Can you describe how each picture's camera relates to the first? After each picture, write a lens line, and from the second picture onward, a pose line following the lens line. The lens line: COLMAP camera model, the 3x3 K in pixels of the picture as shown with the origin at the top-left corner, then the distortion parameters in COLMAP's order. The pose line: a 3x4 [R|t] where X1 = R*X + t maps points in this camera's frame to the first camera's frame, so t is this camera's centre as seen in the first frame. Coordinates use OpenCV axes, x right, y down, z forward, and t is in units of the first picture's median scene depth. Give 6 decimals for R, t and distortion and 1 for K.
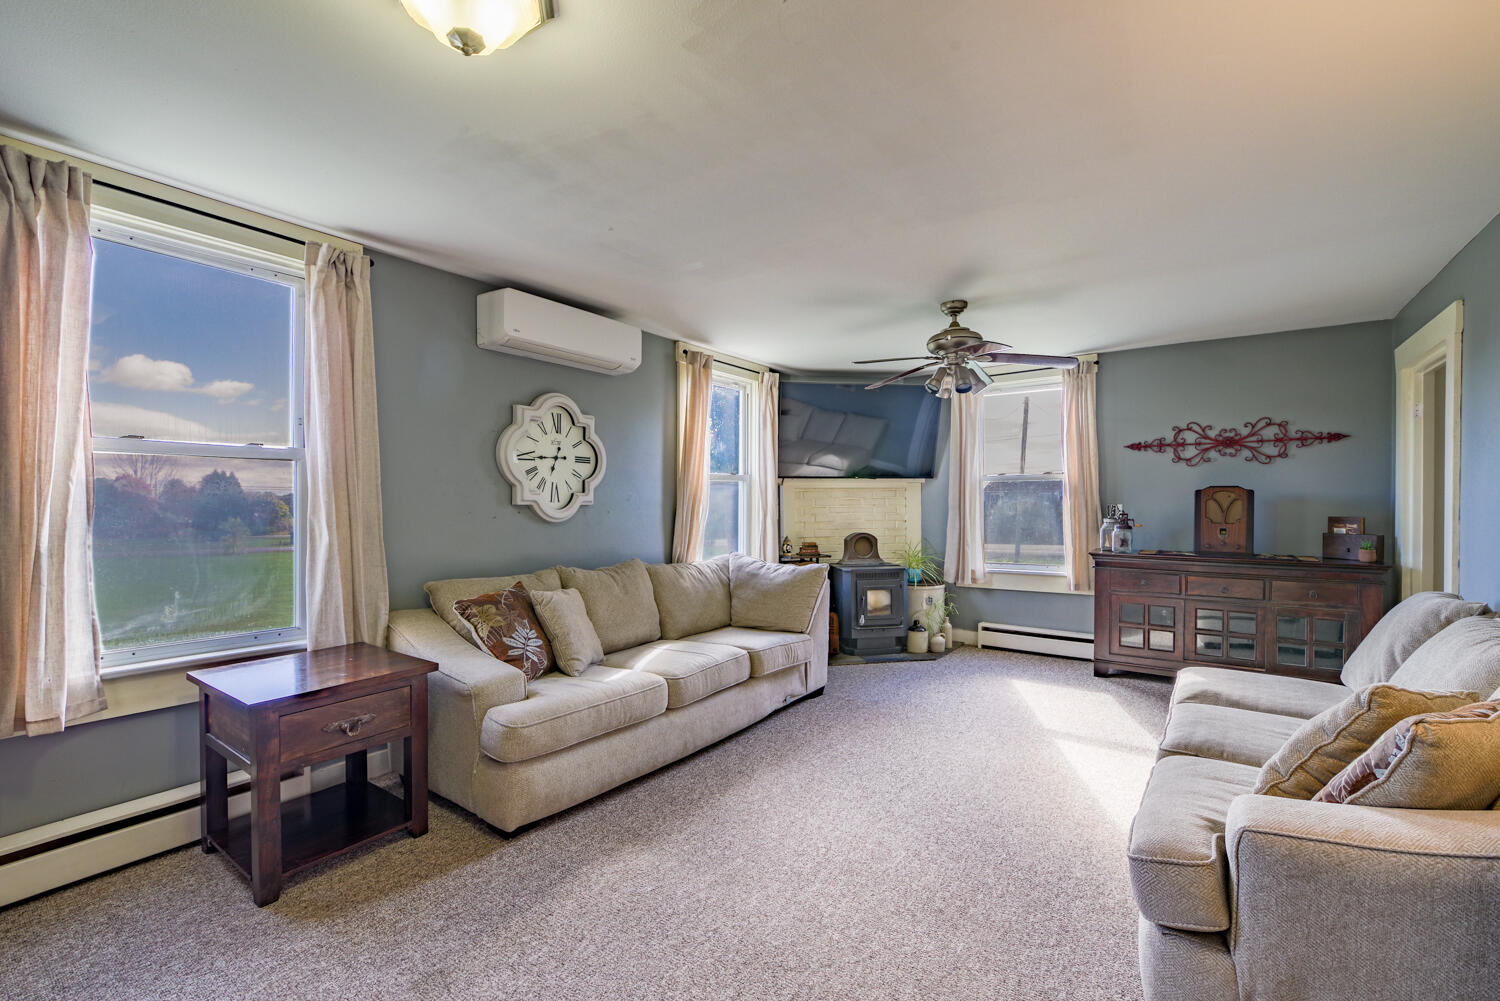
lens RADIAL K [[643.7, 0, 745.2], [0, 643.7, 499.9], [0, 0, 1]] dist [-0.000641, -0.000220]
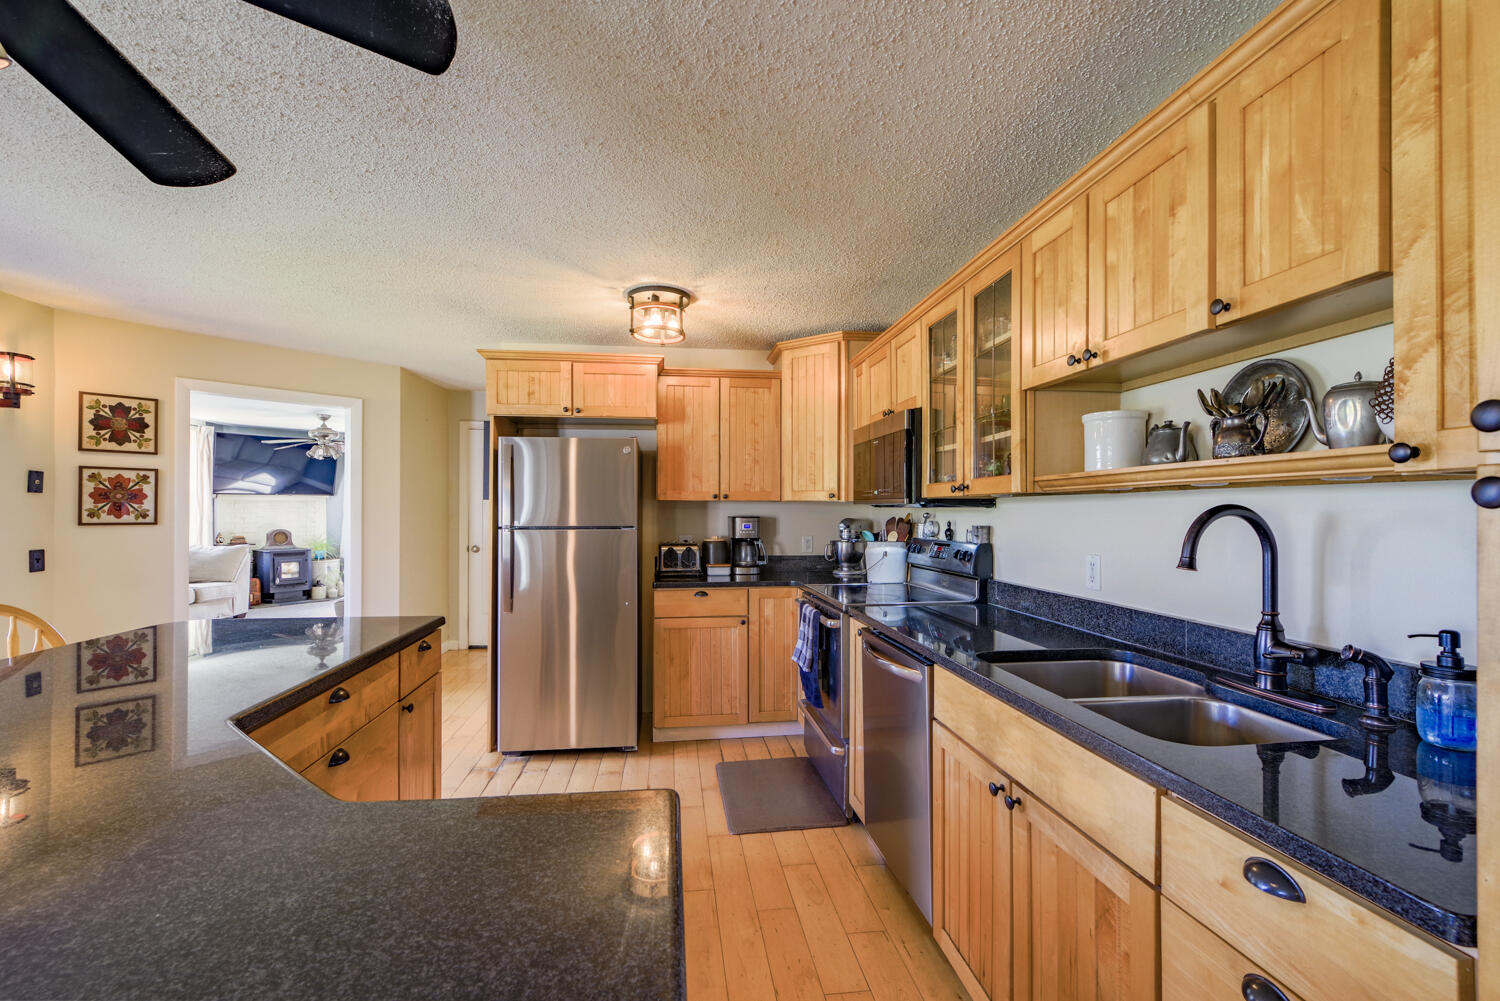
lens RADIAL K [[643.7, 0, 746.3], [0, 643.7, 503.5], [0, 0, 1]] dist [-0.000641, -0.000220]
pose [[0.730577, 0.006324, 0.682801, -0.068423], [-0.000017, 0.999957, -0.009244, 0.001007], [-0.682830, 0.006742, 0.730546, -1.018210]]
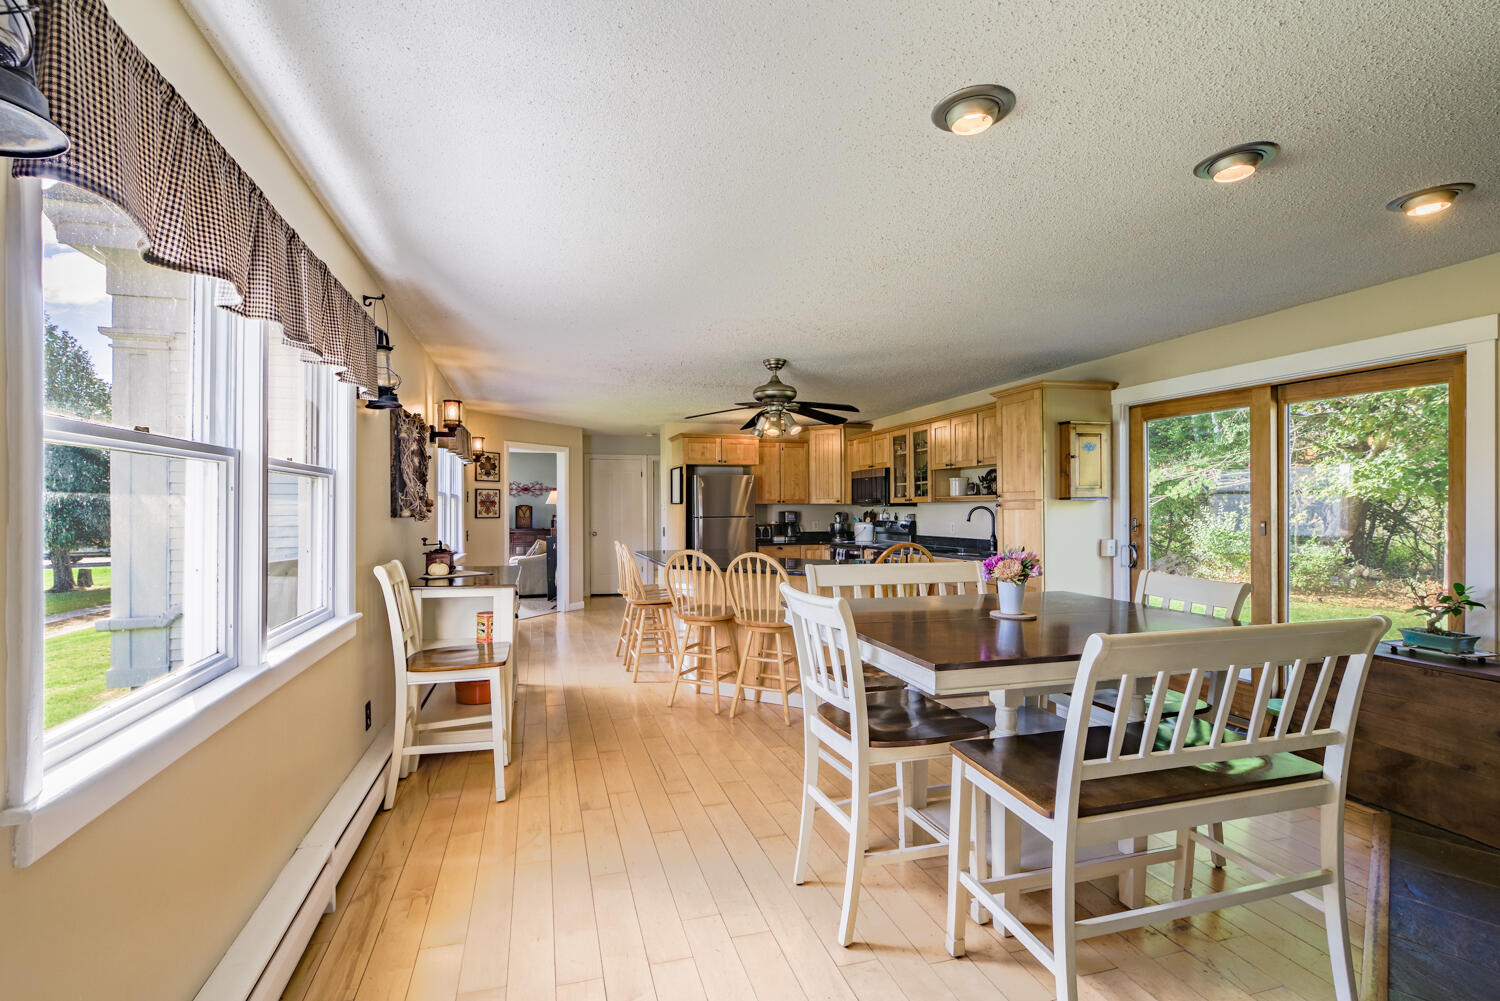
lens RADIAL K [[643.7, 0, 749.8], [0, 643.7, 504.6], [0, 0, 1]] dist [-0.000641, -0.000220]
pose [[0.588840, -0.001819, 0.808248, -1.770038], [0.006869, 0.999973, -0.002754, -0.009297], [-0.808220, 0.007173, 0.588836, -1.590326]]
